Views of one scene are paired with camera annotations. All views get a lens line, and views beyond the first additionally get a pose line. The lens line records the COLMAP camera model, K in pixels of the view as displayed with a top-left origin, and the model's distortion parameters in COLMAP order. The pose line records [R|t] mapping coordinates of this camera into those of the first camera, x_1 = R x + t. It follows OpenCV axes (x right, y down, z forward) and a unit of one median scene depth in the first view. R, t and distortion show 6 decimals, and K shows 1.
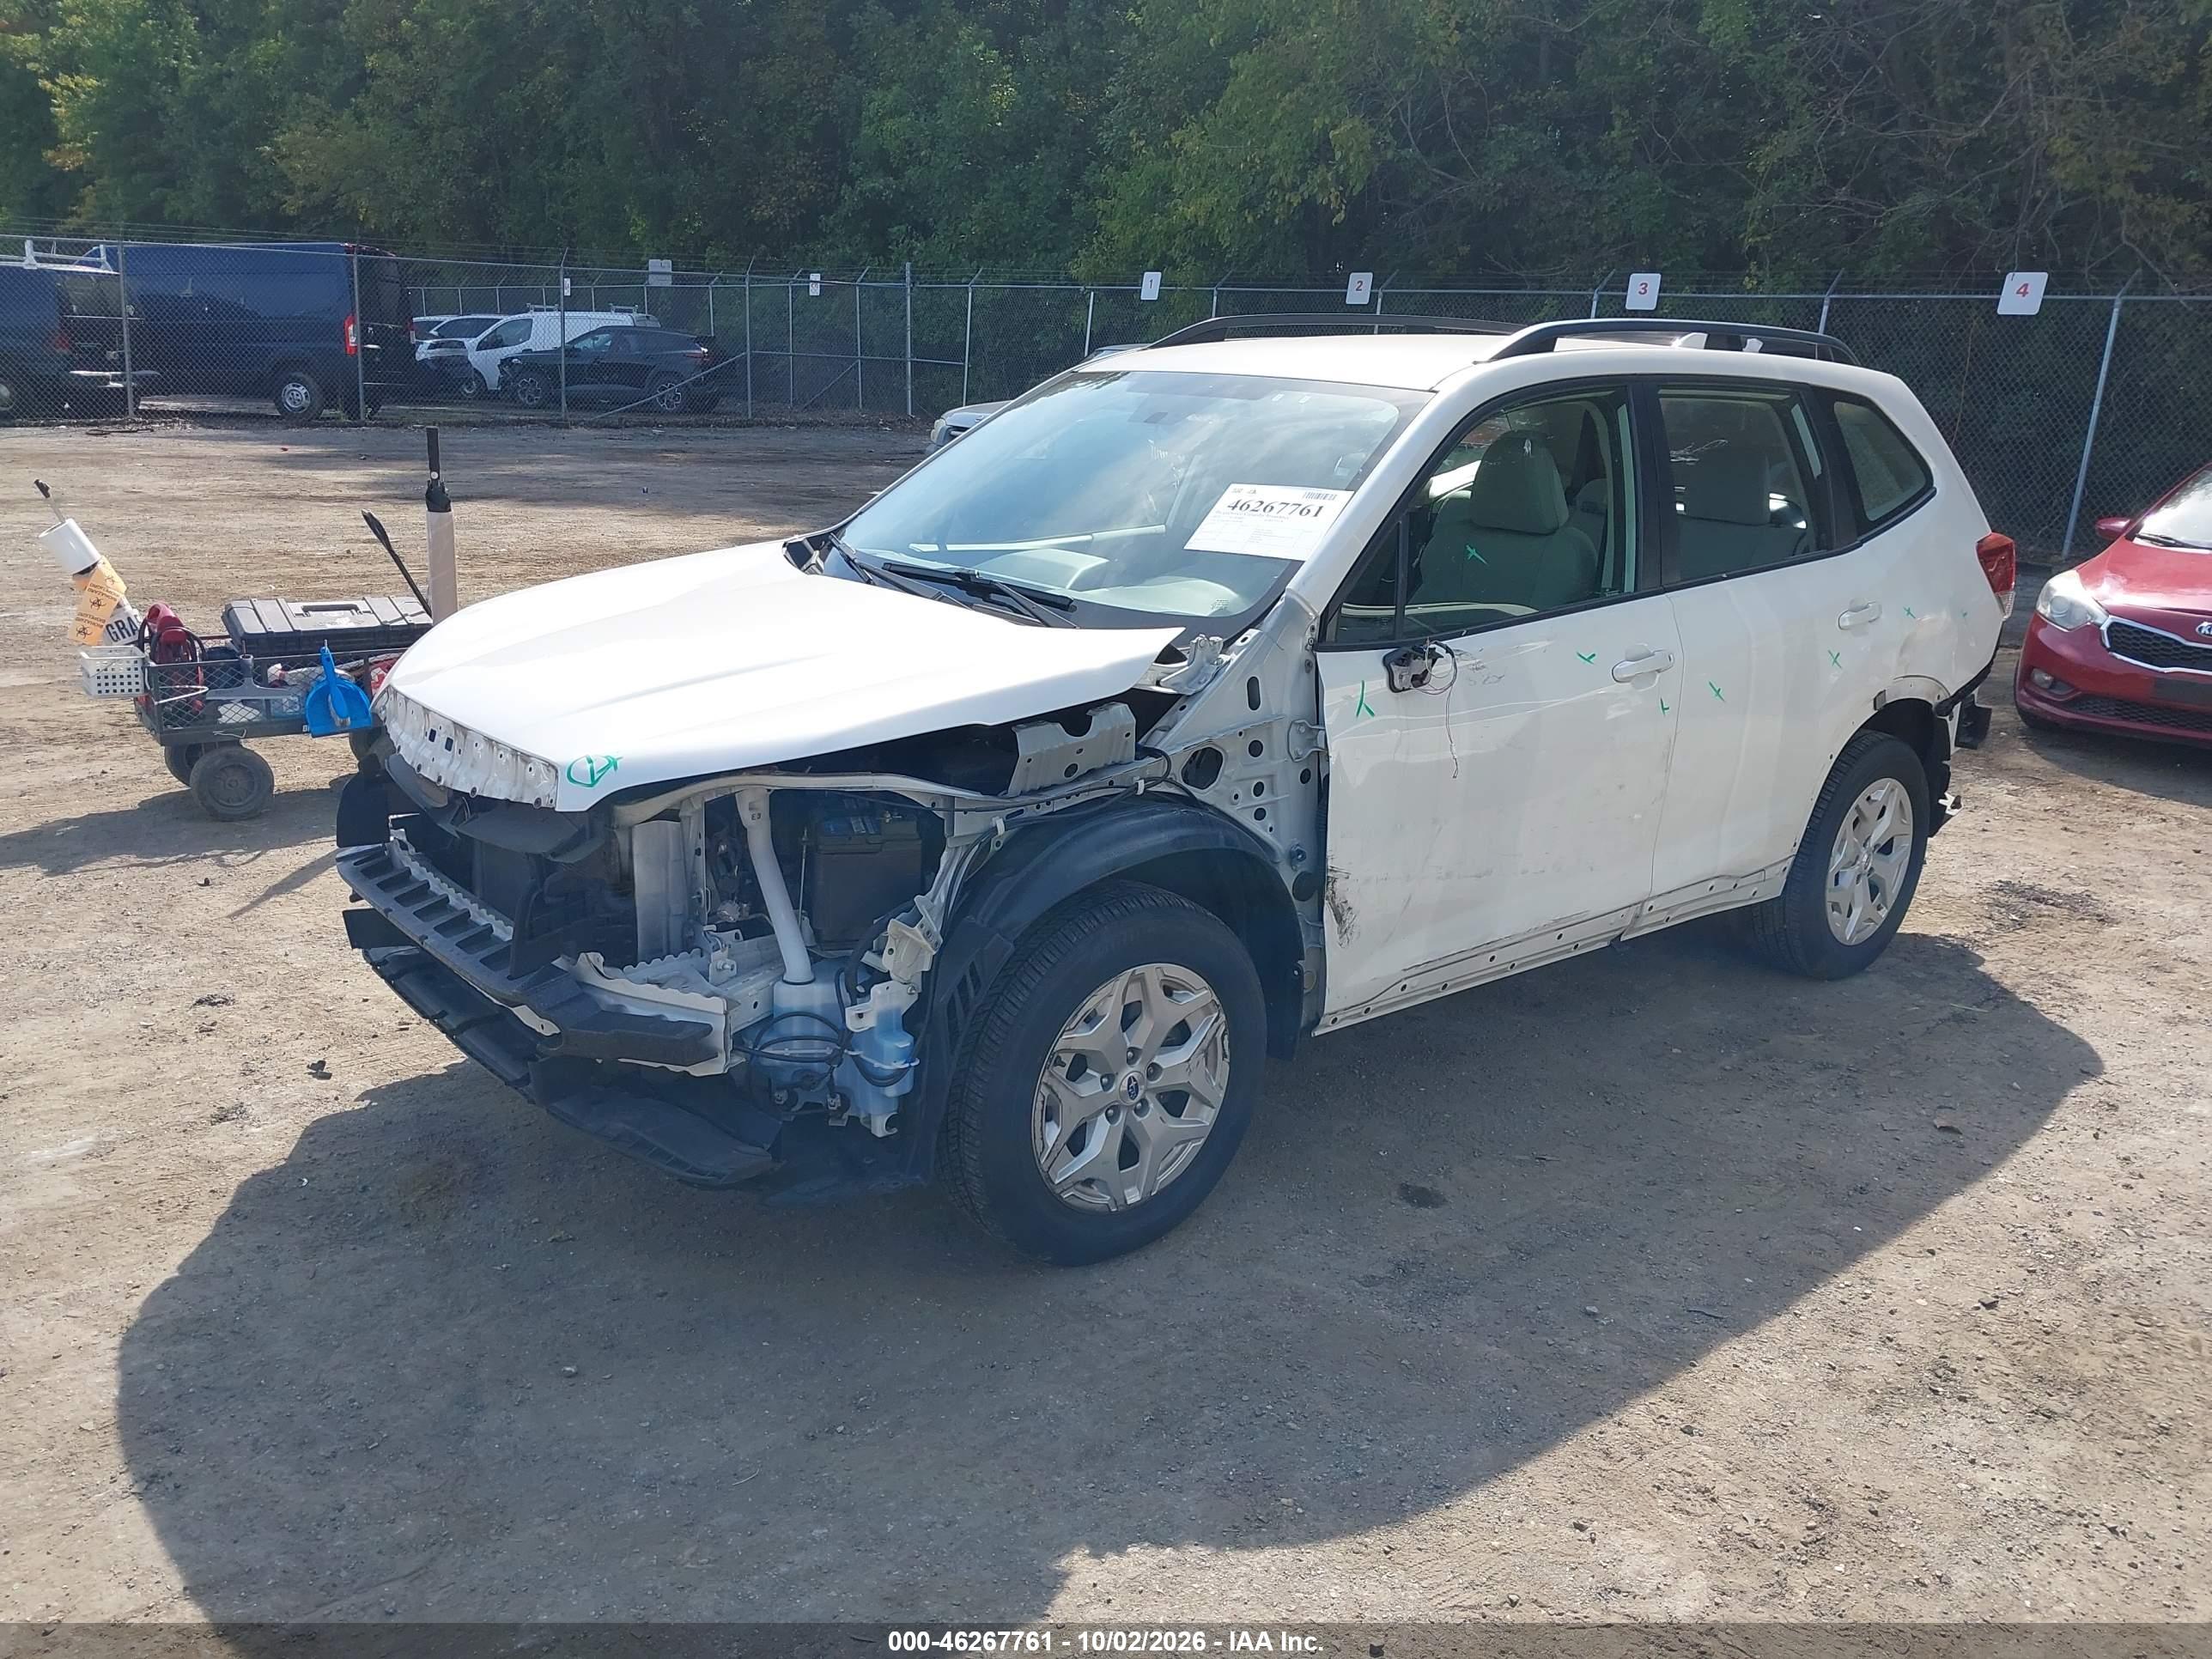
lens RADIAL K [[1709.4, 0, 1106.0], [0, 1709.4, 829.5], [0, 0, 1]] dist [0.099058, -0.233541]
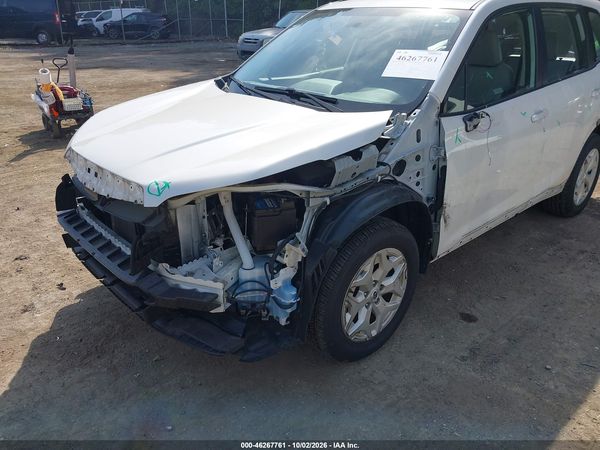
lens RADIAL K [[476.6, 0, 294.4], [0, 476.6, 224.1], [0, 0, 1]] dist [0.009807, -0.008152]
pose [[0.999015, -0.042951, 0.011159, -0.106760], [0.040962, 0.989236, 0.140476, -0.058389], [-0.017072, -0.139880, 0.990021, 0.303887]]
